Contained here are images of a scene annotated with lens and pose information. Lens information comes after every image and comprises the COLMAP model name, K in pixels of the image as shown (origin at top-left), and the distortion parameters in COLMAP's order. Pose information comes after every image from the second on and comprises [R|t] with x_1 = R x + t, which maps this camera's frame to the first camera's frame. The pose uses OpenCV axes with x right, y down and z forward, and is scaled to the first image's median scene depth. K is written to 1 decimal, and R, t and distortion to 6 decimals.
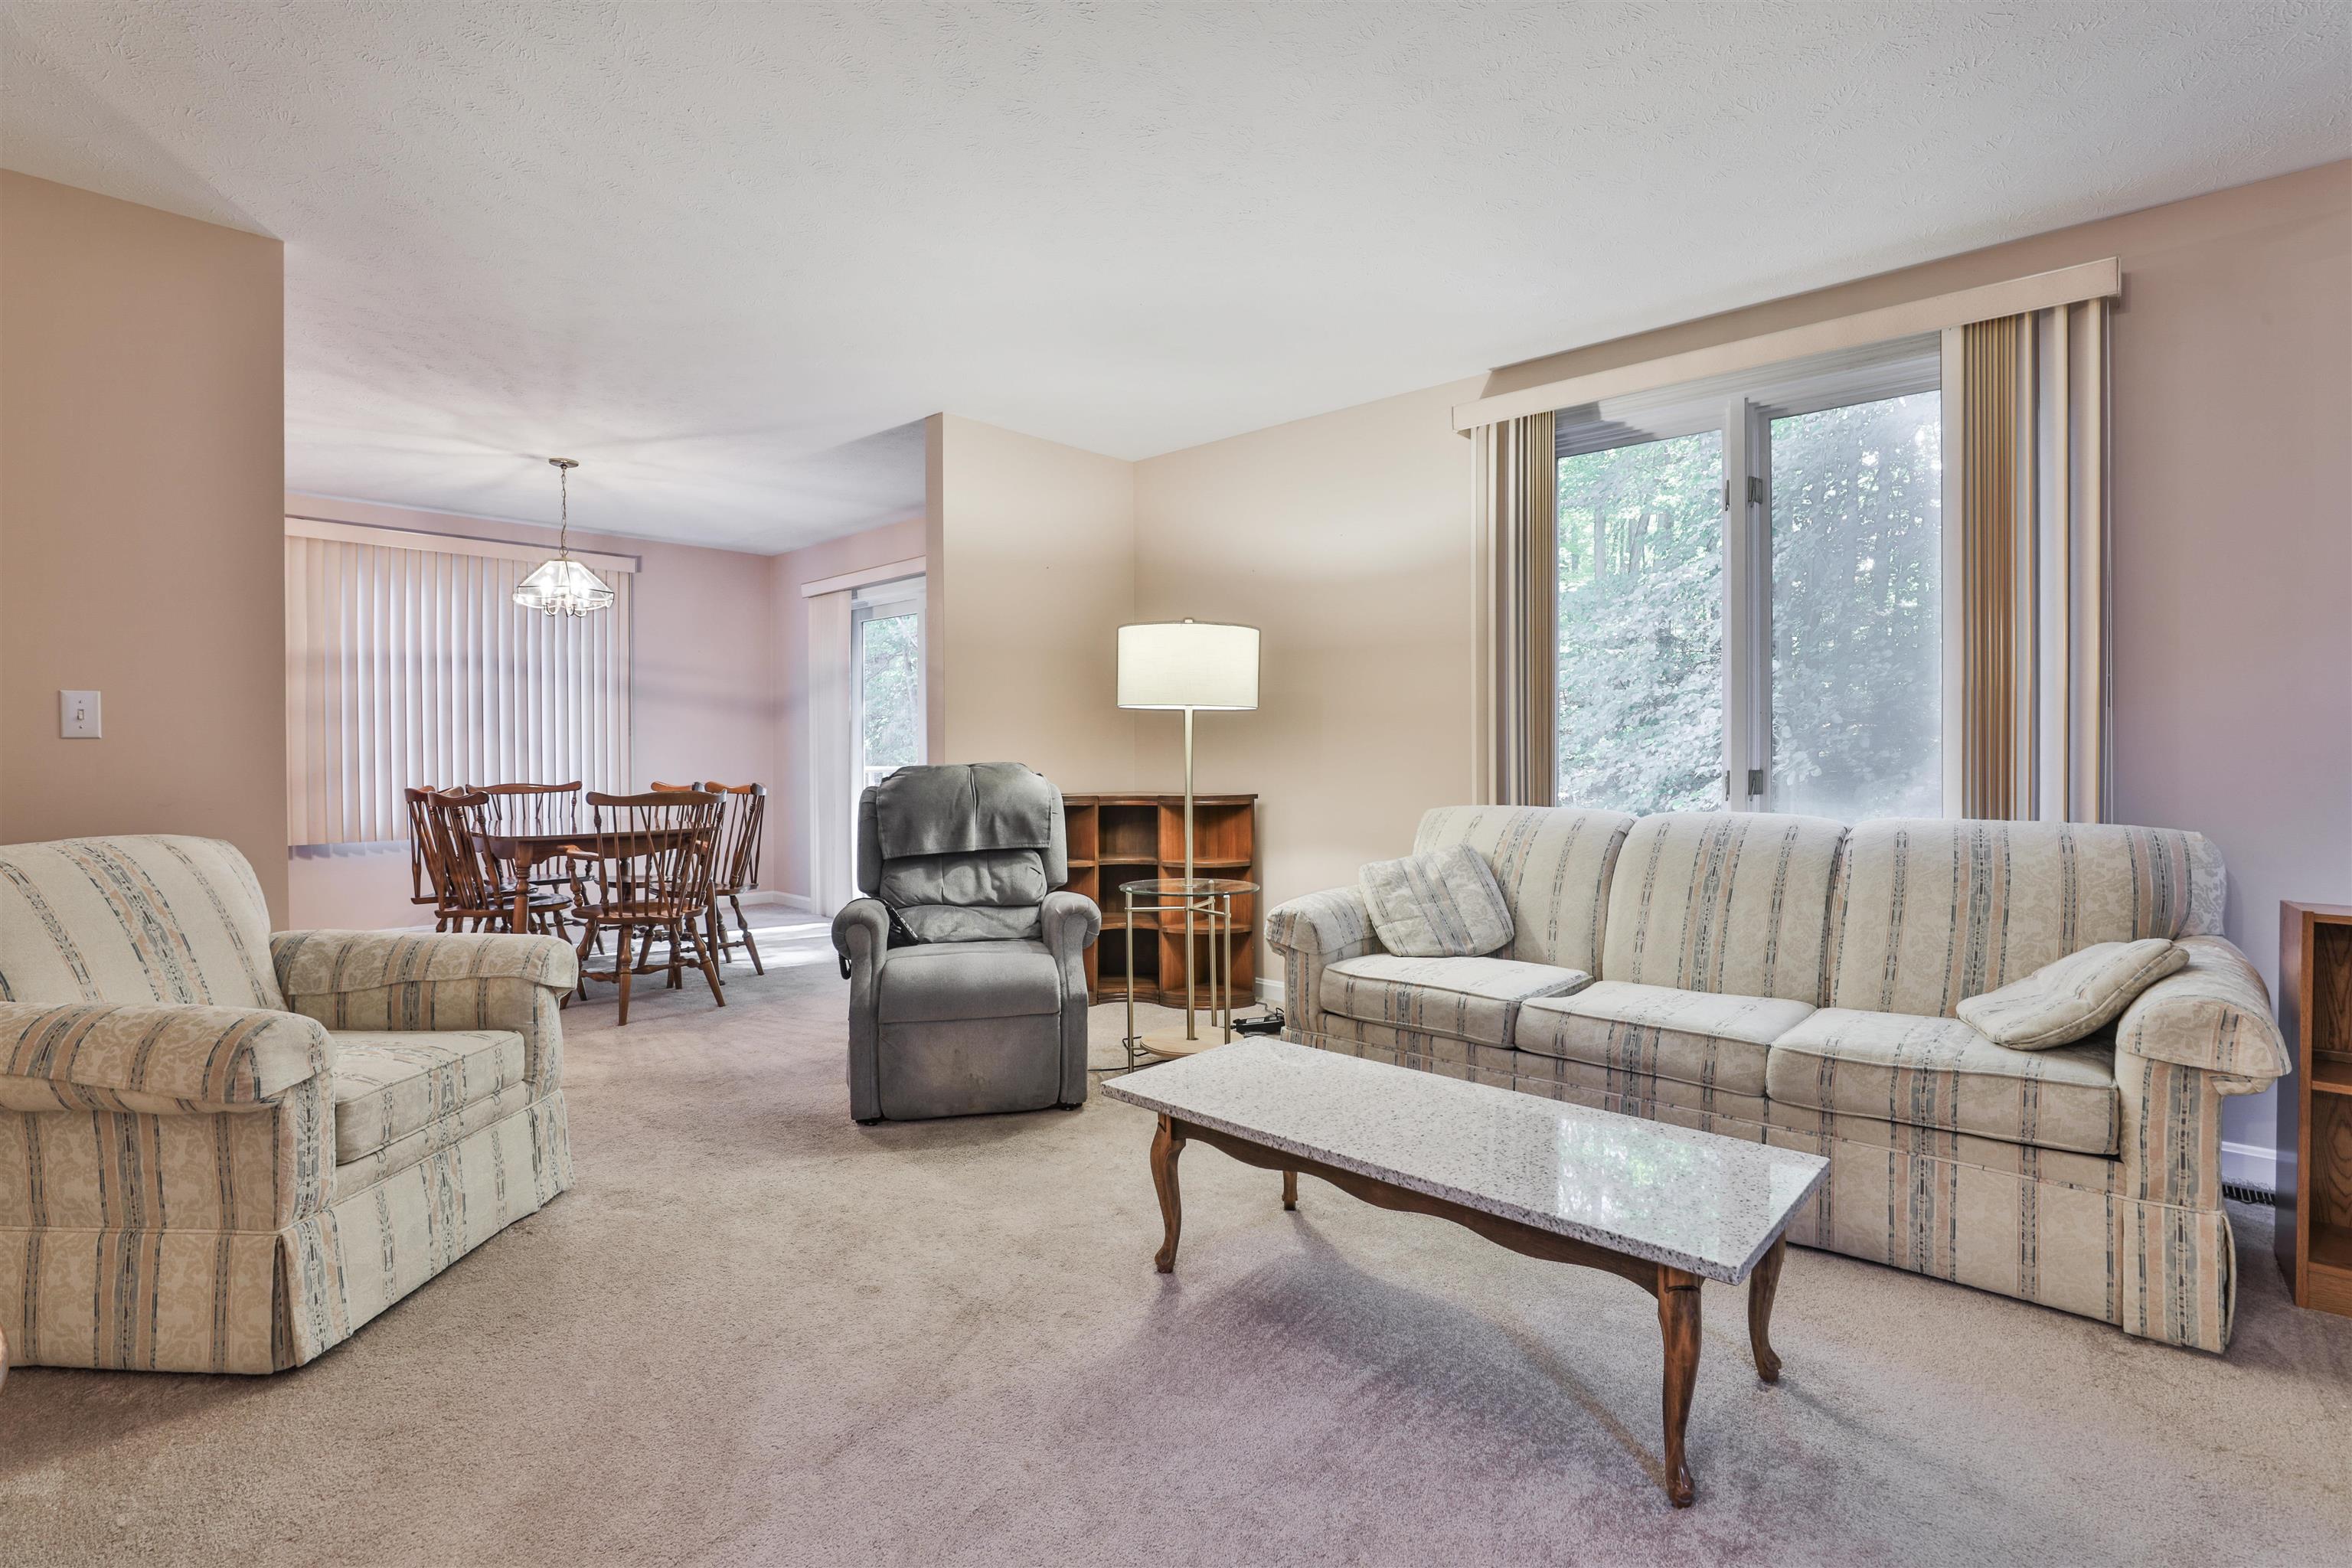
lens RADIAL K [[1102.5, 0, 1210.3], [0, 1102.5, 756.5], [0, 0, 1]] dist [-0.031411, 0.003550]
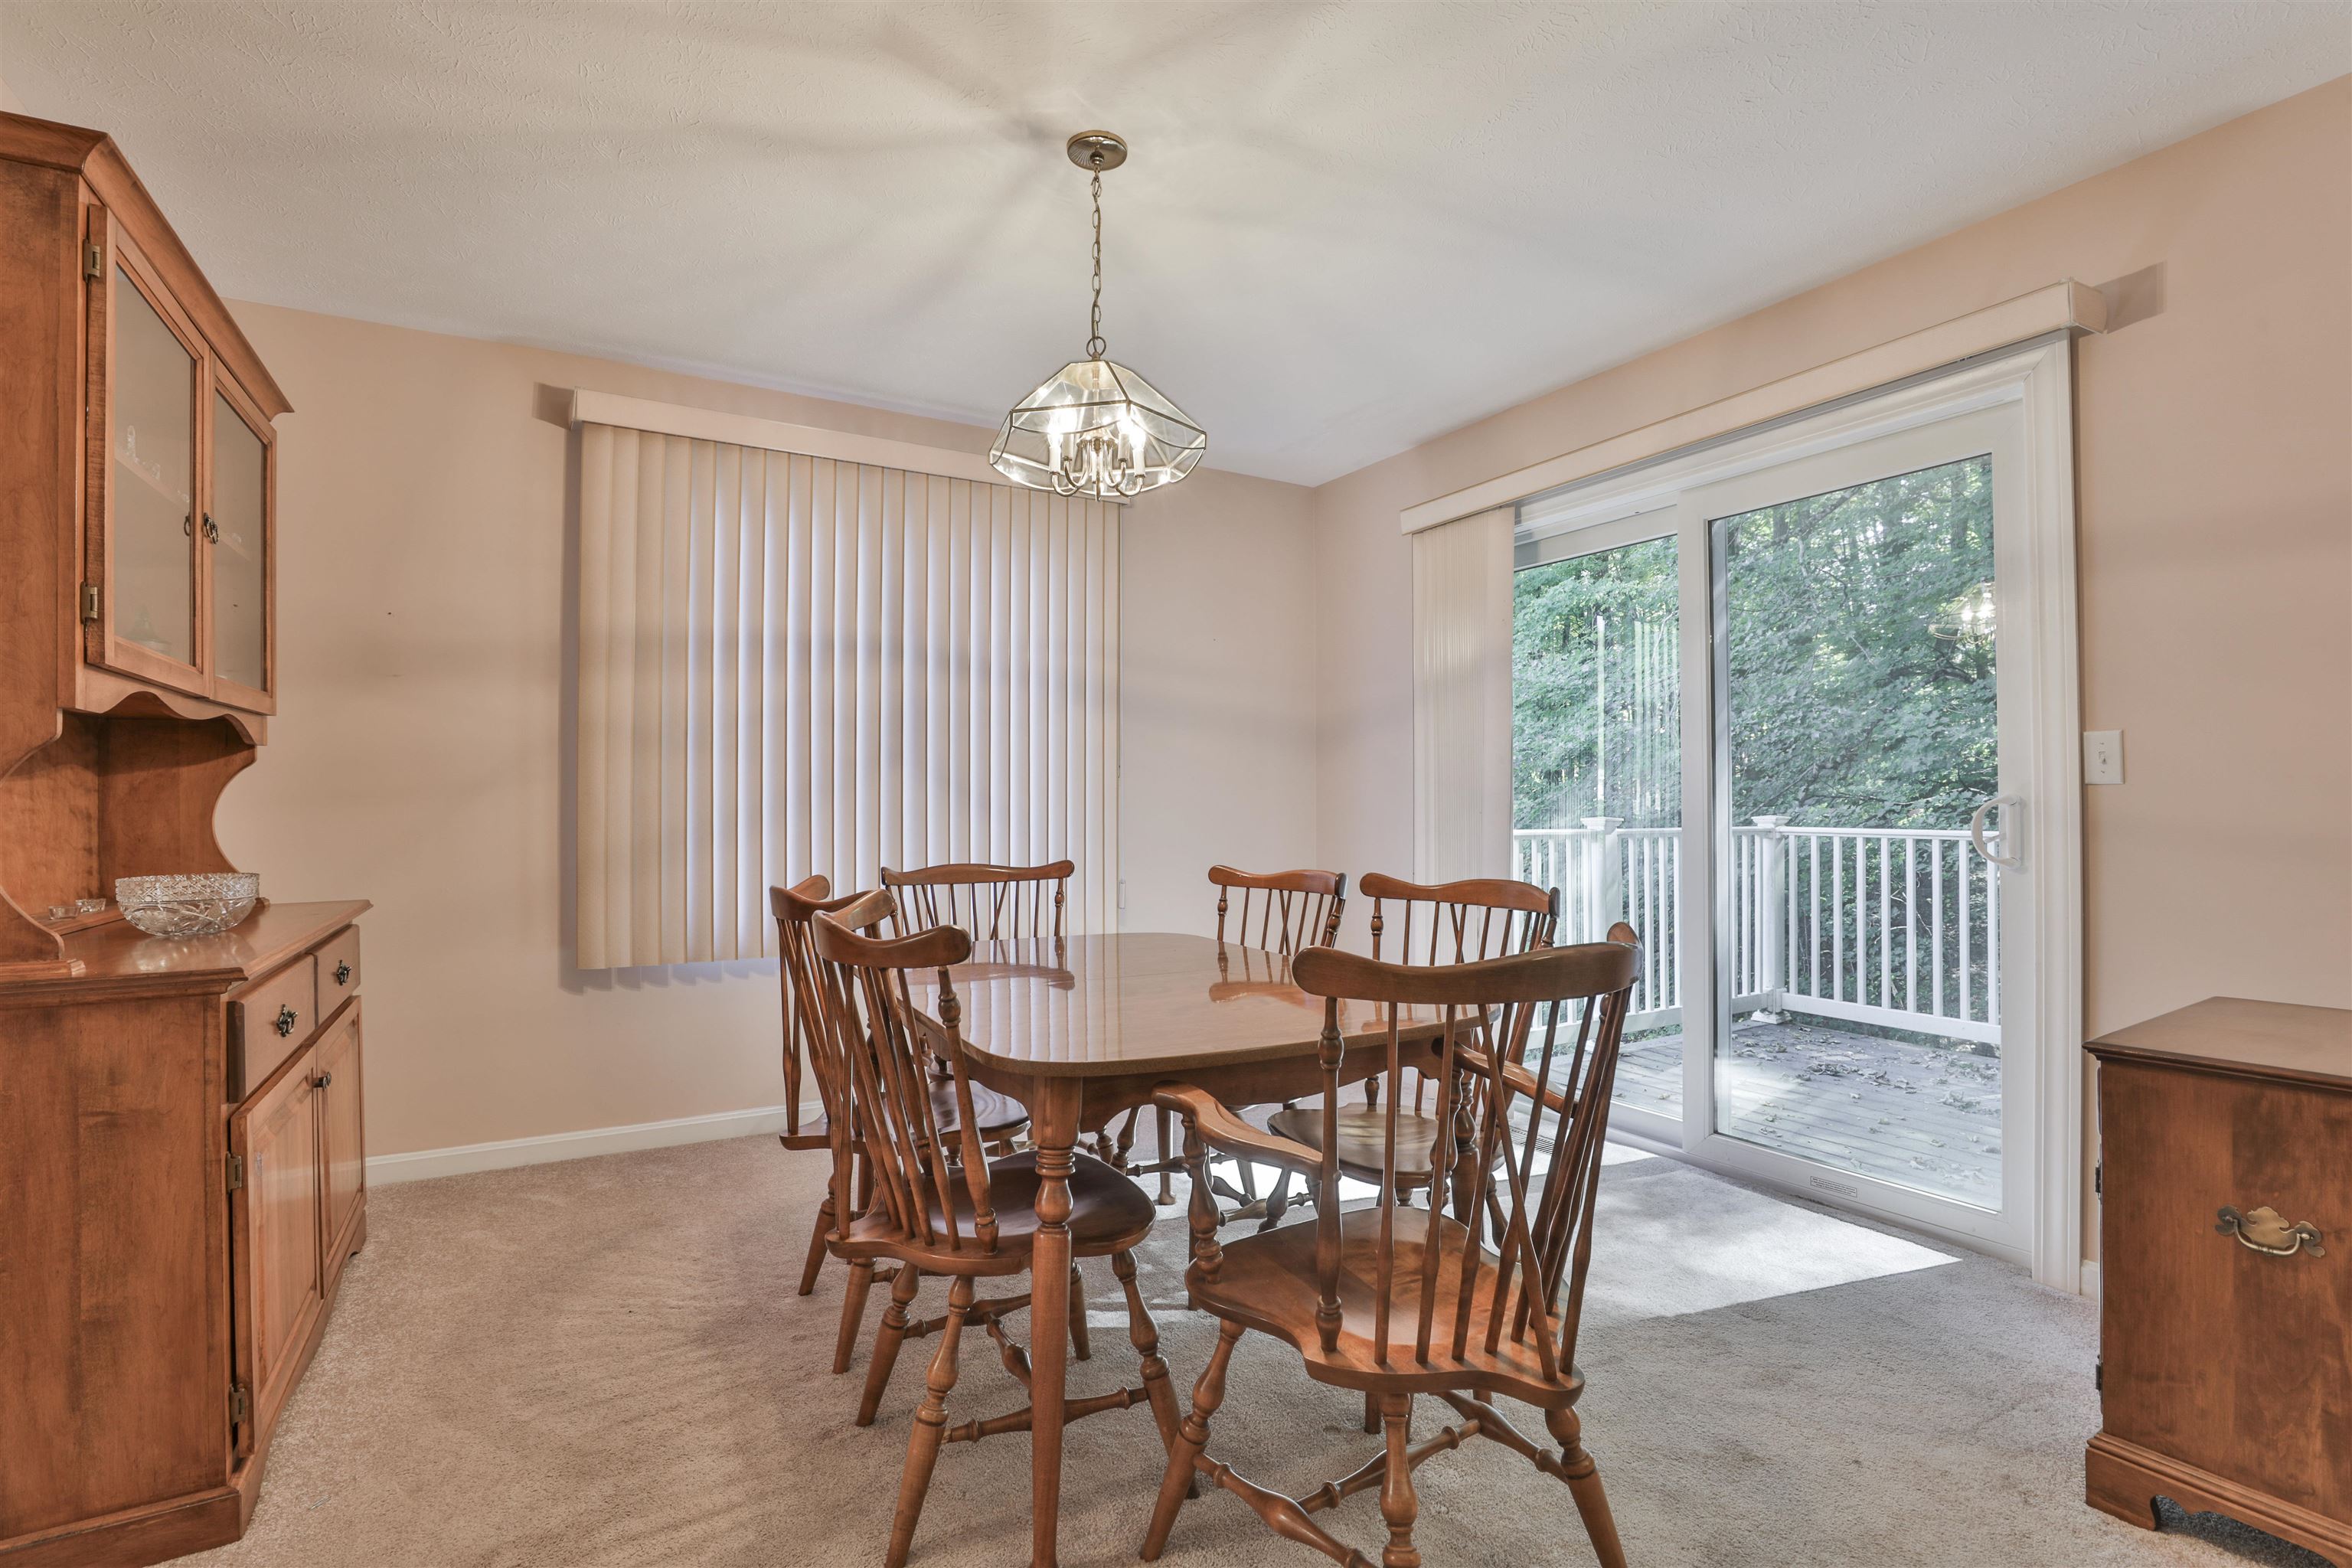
lens RADIAL K [[1102.5, 0, 1178.6], [0, 1102.5, 780.4], [0, 0, 1]] dist [-0.031411, 0.003550]
pose [[0.952787, -0.001142, -0.303637, -1.339962], [-0.007010, 0.999644, -0.025756, -0.010591], [0.303558, 0.026668, 0.952440, 1.860398]]
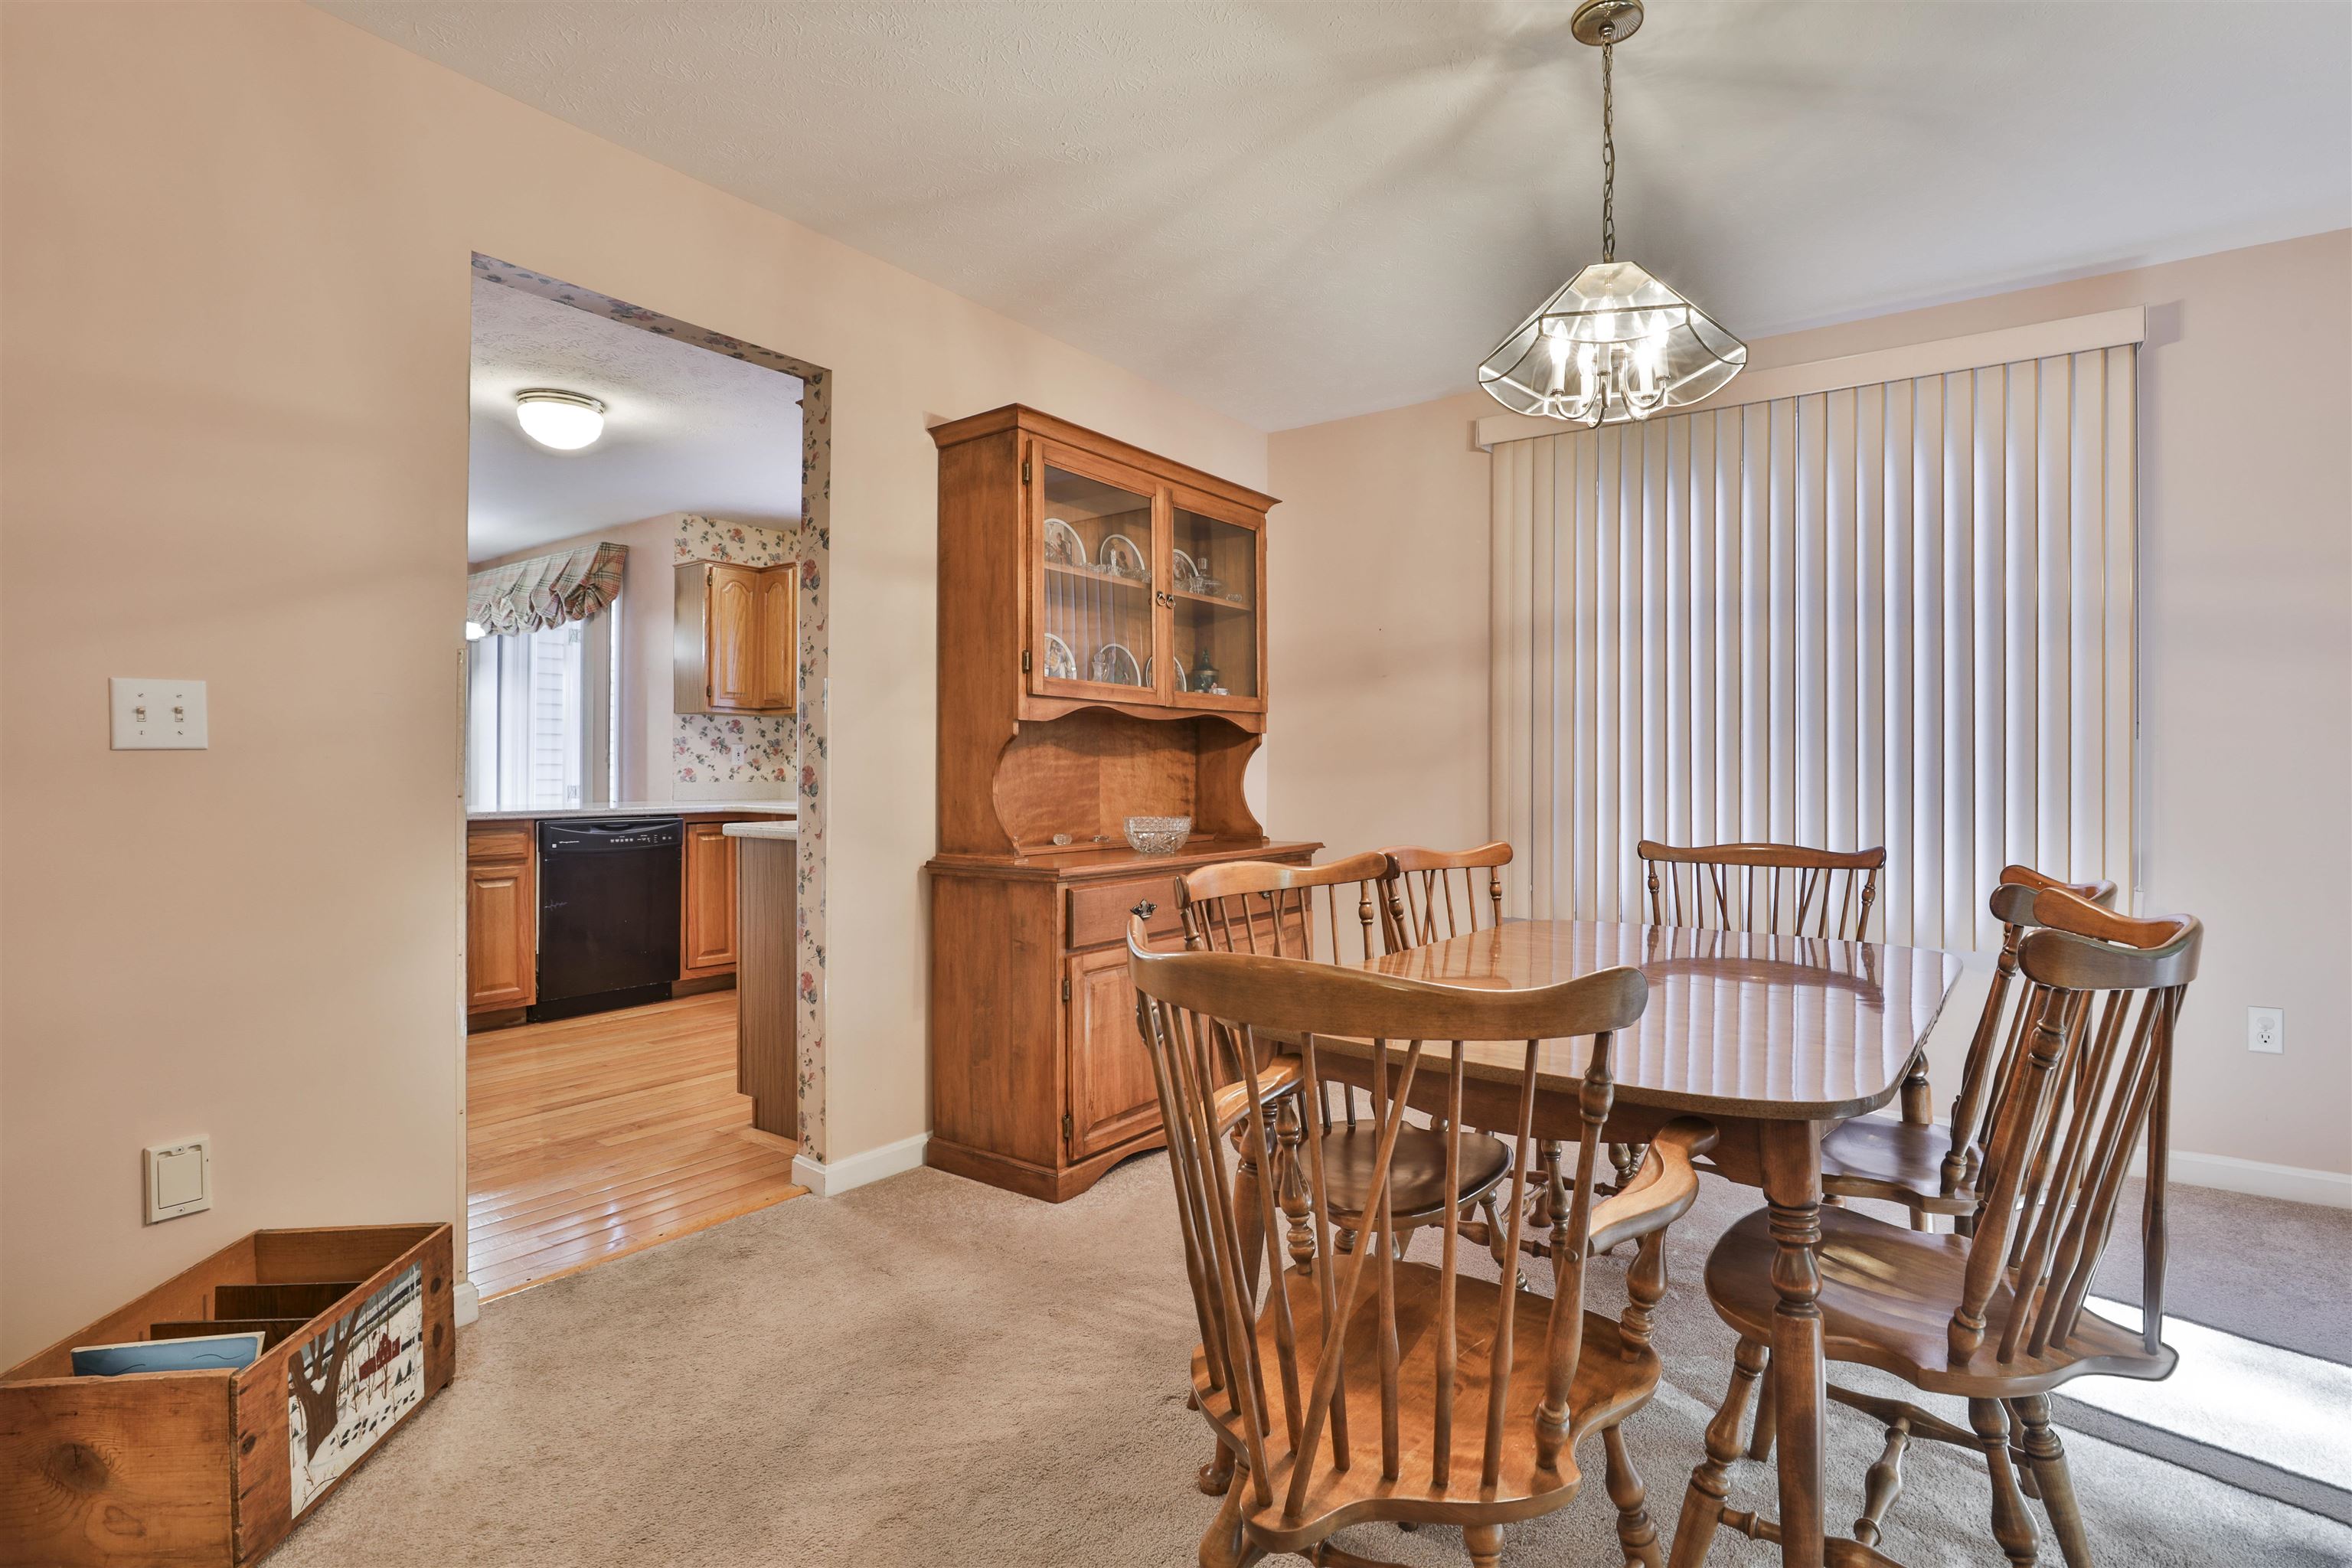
lens RADIAL K [[1102.5, 0, 1256.7], [0, 1102.5, 769.4], [0, 0, 1]] dist [-0.031411, 0.003550]
pose [[0.139210, 0.004338, -0.990253, -0.736440], [-0.011100, 0.999934, 0.002820, -0.020924], [0.990201, 0.010599, 0.139249, 2.587958]]
